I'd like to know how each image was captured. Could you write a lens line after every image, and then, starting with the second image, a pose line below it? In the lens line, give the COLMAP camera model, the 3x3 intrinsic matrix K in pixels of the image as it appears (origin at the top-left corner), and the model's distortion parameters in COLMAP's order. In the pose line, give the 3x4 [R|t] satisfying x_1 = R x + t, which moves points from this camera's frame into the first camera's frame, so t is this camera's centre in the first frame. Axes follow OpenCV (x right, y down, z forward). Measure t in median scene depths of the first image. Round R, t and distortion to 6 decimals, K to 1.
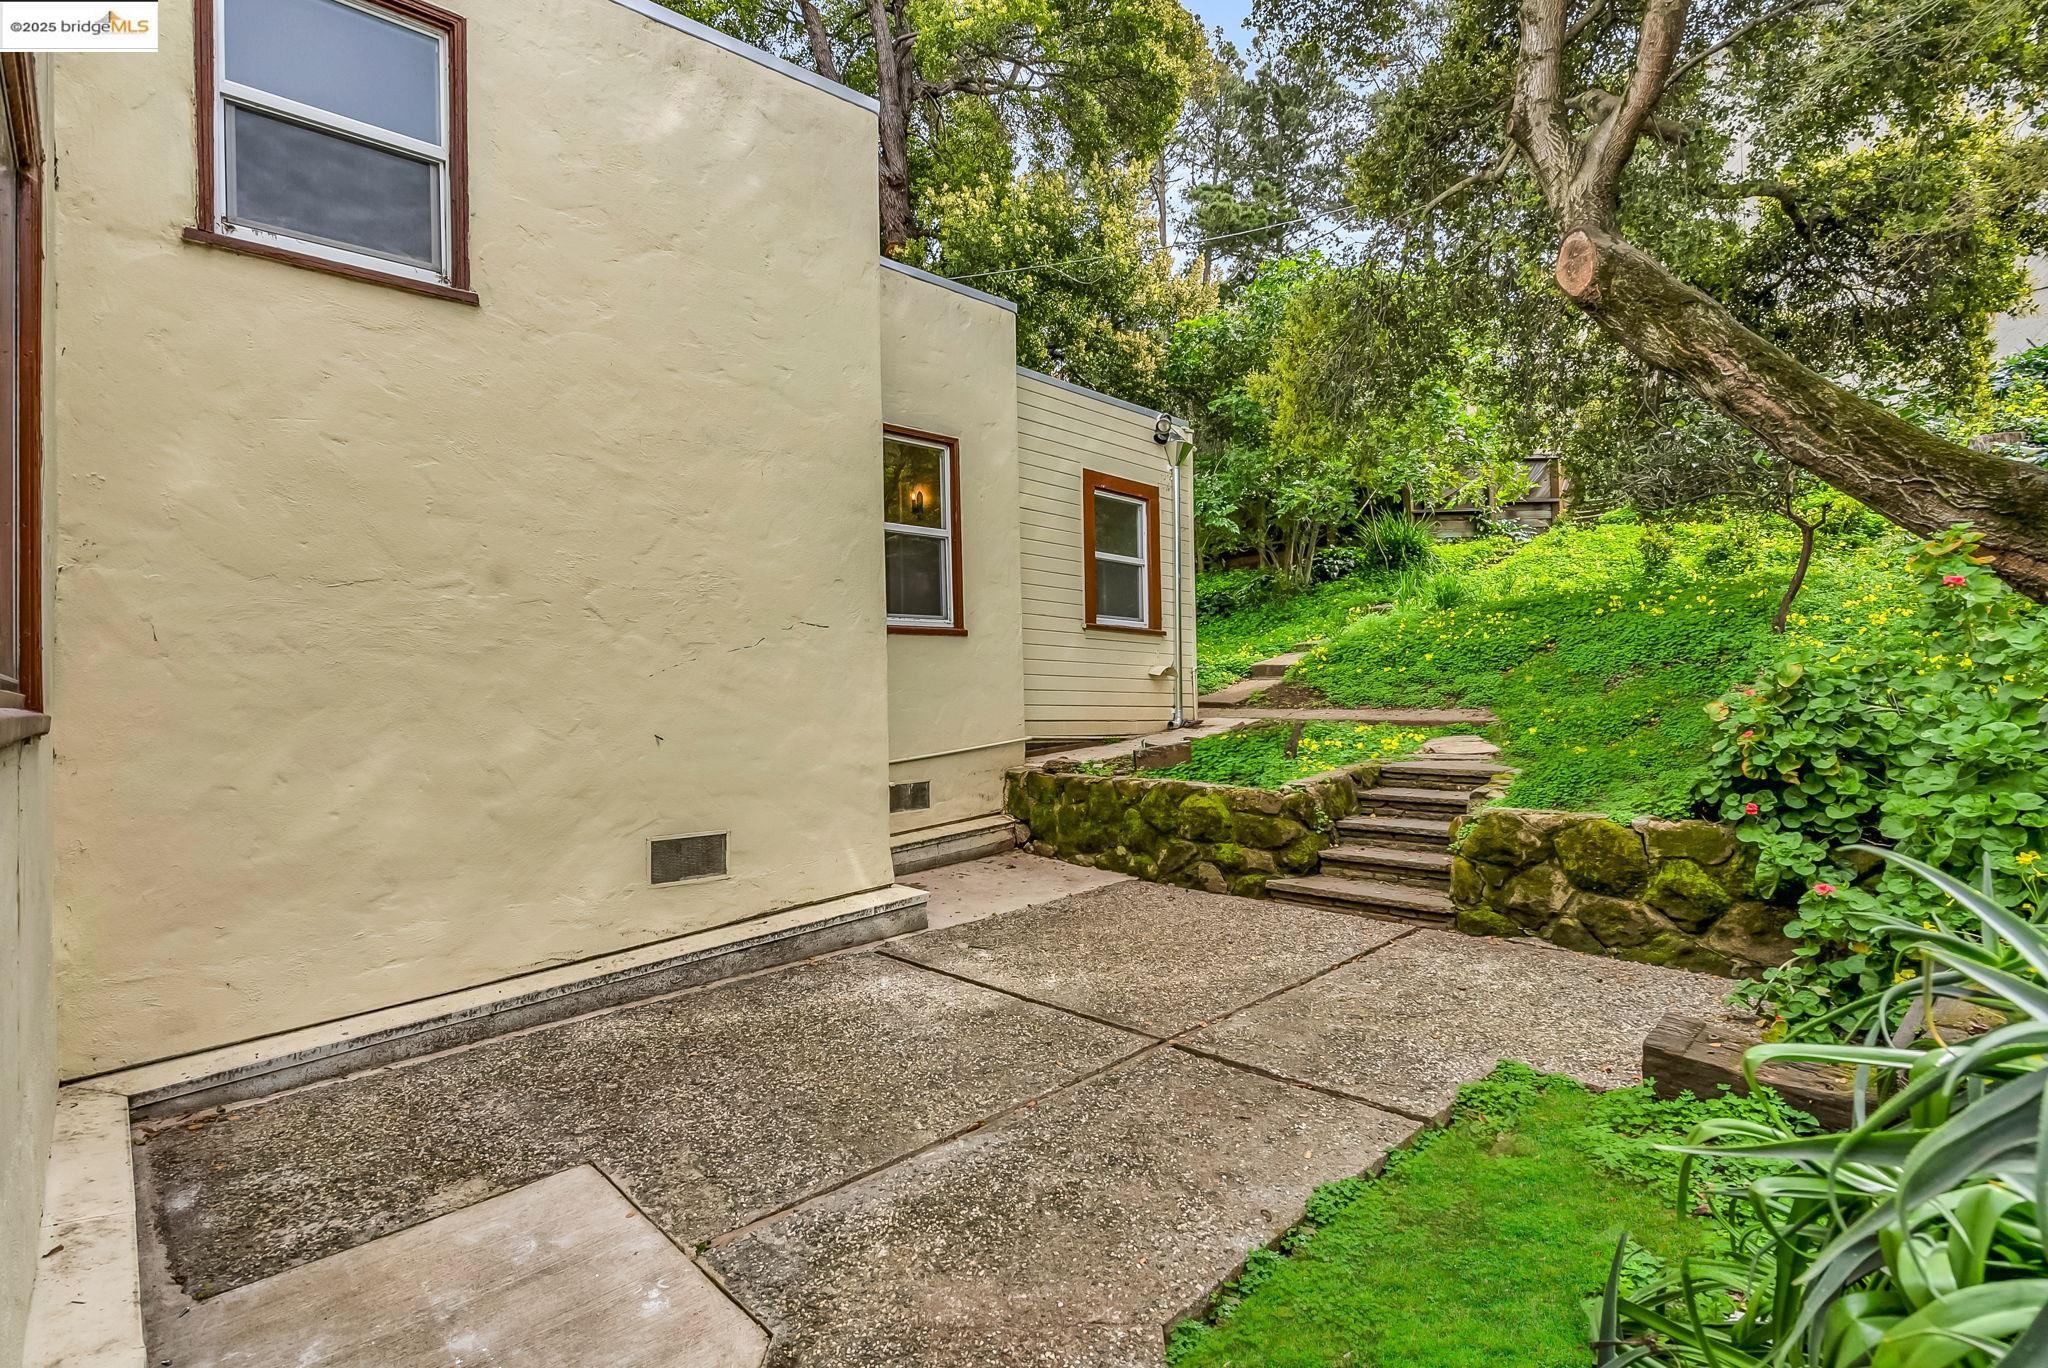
lens RADIAL K [[933.1, 0, 1024.0], [0, 933.1, 684.0], [0, 0, 1]] dist [-0.007223, 0.000853]
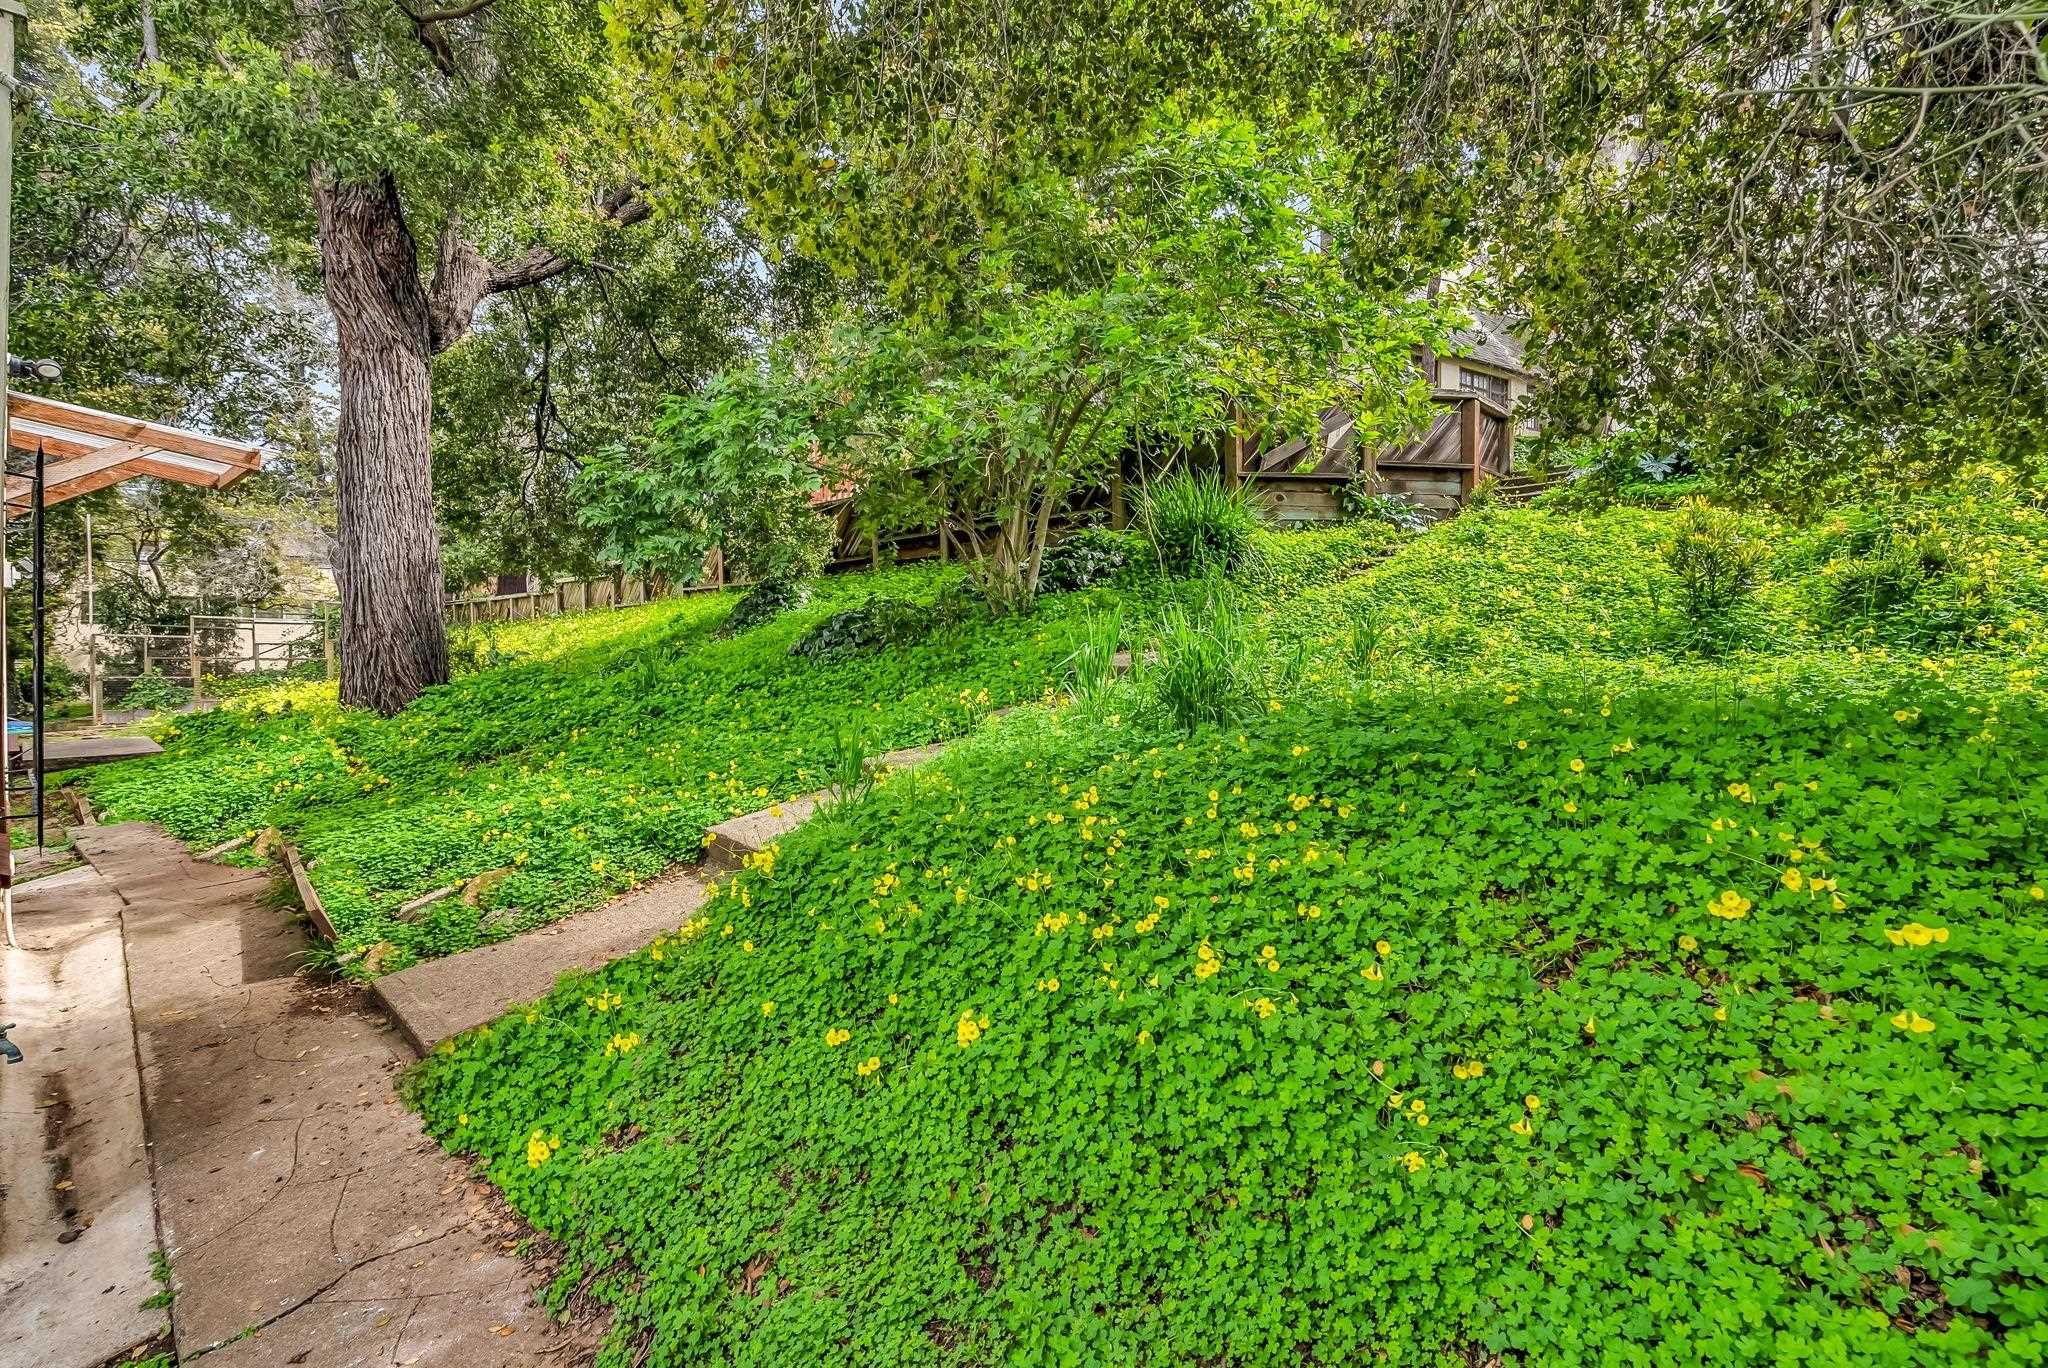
lens RADIAL K [[933.1, 0, 1024.0], [0, 933.1, 684.0], [0, 0, 1]] dist [-0.007223, 0.000853]
pose [[0.994737, 0.027534, 0.098697, 0.243637], [-0.030765, 0.999034, 0.031364, -0.070179], [-0.097738, -0.034236, 0.994623, 0.450546]]
